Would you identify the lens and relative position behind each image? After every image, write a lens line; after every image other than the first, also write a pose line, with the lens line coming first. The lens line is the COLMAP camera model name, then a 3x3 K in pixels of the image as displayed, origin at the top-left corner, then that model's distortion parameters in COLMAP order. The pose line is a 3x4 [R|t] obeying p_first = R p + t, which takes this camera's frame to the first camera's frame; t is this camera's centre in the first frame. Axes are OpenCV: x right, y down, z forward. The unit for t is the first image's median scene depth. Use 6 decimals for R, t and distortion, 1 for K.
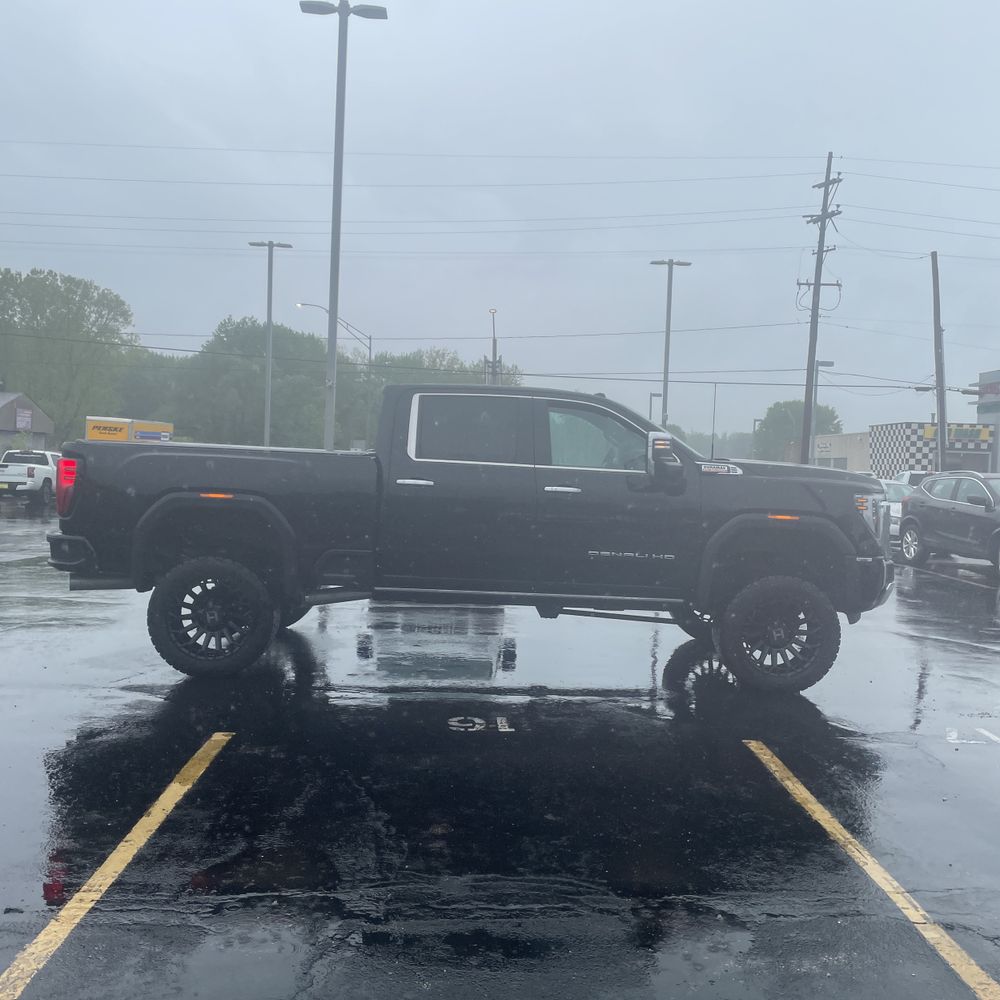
lens RADIAL K [[995.3, 0, 524.0], [0, 995.3, 502.3], [0, 0, 1]] dist [0.093374, -0.131032]
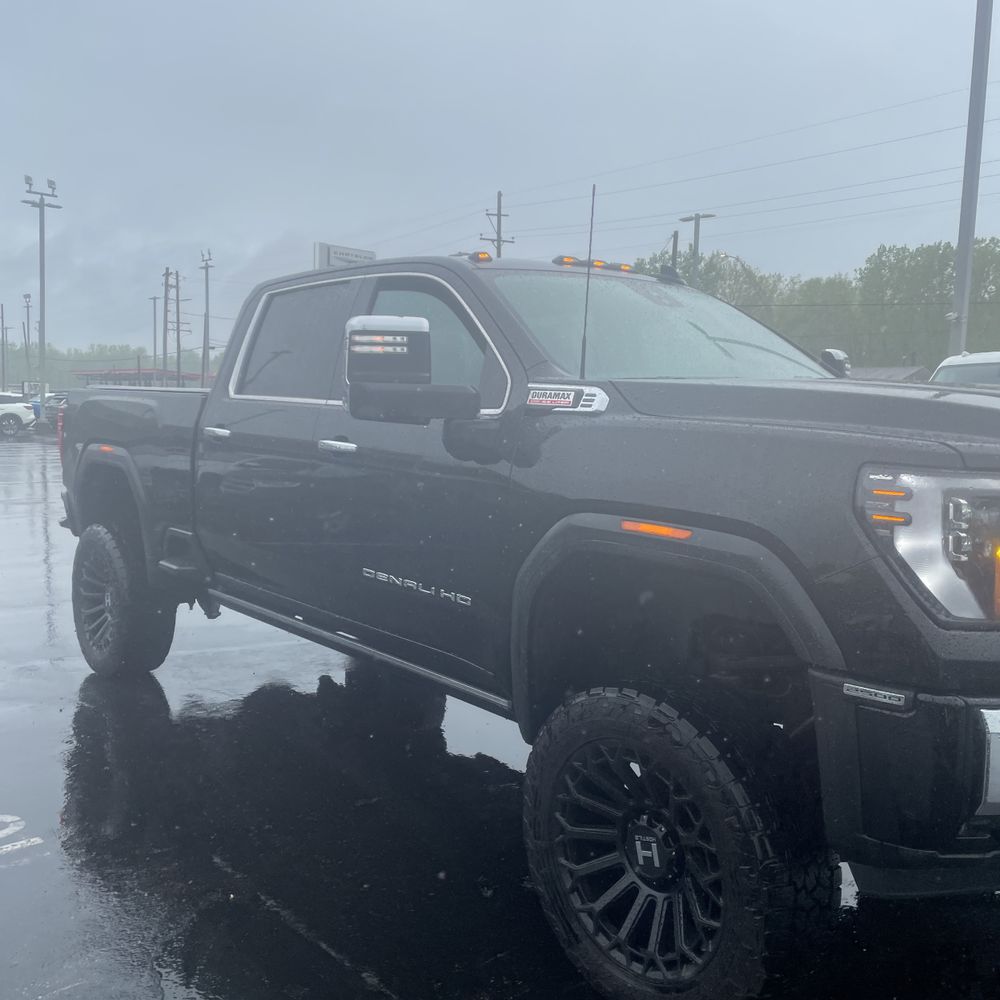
lens RADIAL K [[997.1, 0, 501.8], [0, 997.1, 493.2], [0, 0, 1]] dist [0.106235, -0.184026]
pose [[0.605886, 0.046021, -0.794219, 0.068129], [-0.033723, 0.998914, 0.032156, -0.000998], [0.794836, 0.007301, 0.606780, 0.100070]]
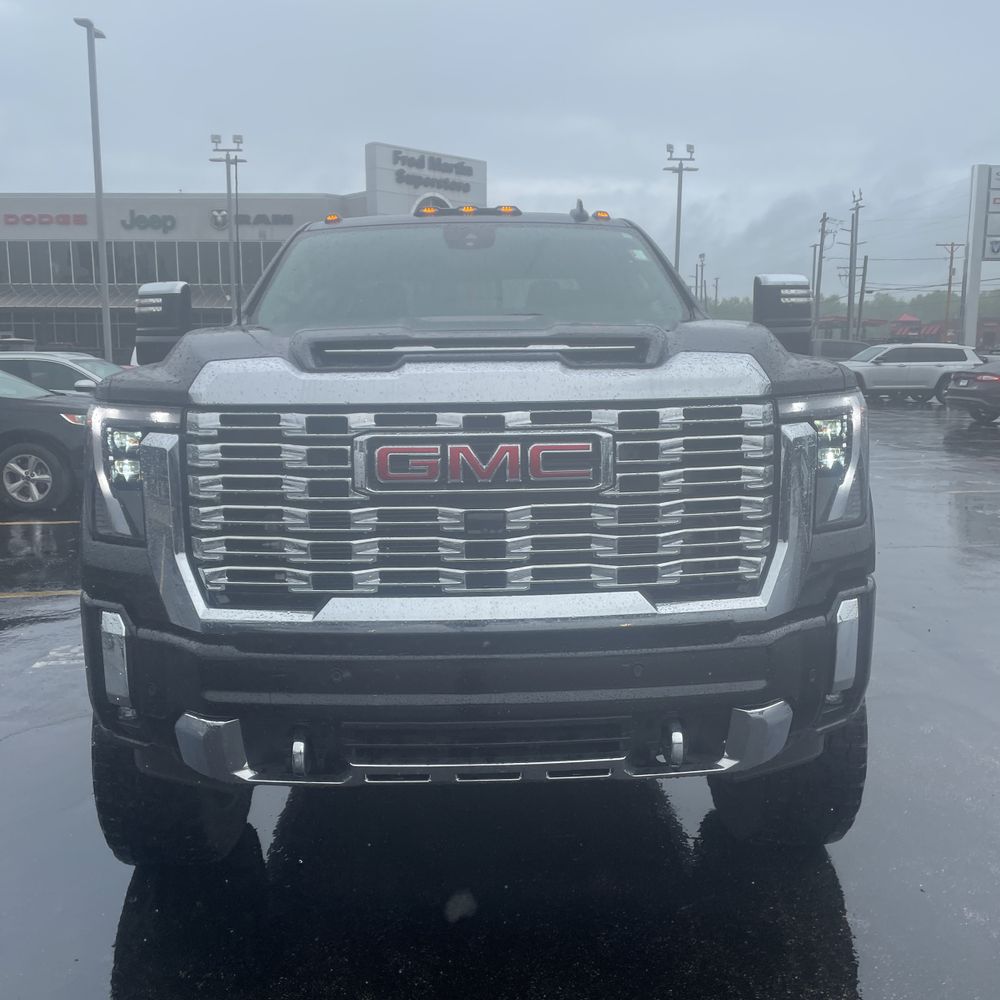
lens RADIAL K [[1006.5, 0, 500.0], [0, 1006.5, 500.0], [0, 0, 1]] dist [0.048220, -0.020323]
pose [[-0.013996, 0.112322, -0.993573, 0.092421], [-0.036012, 0.992969, 0.112761, -0.002626], [0.999253, 0.037359, -0.009853, 0.155970]]
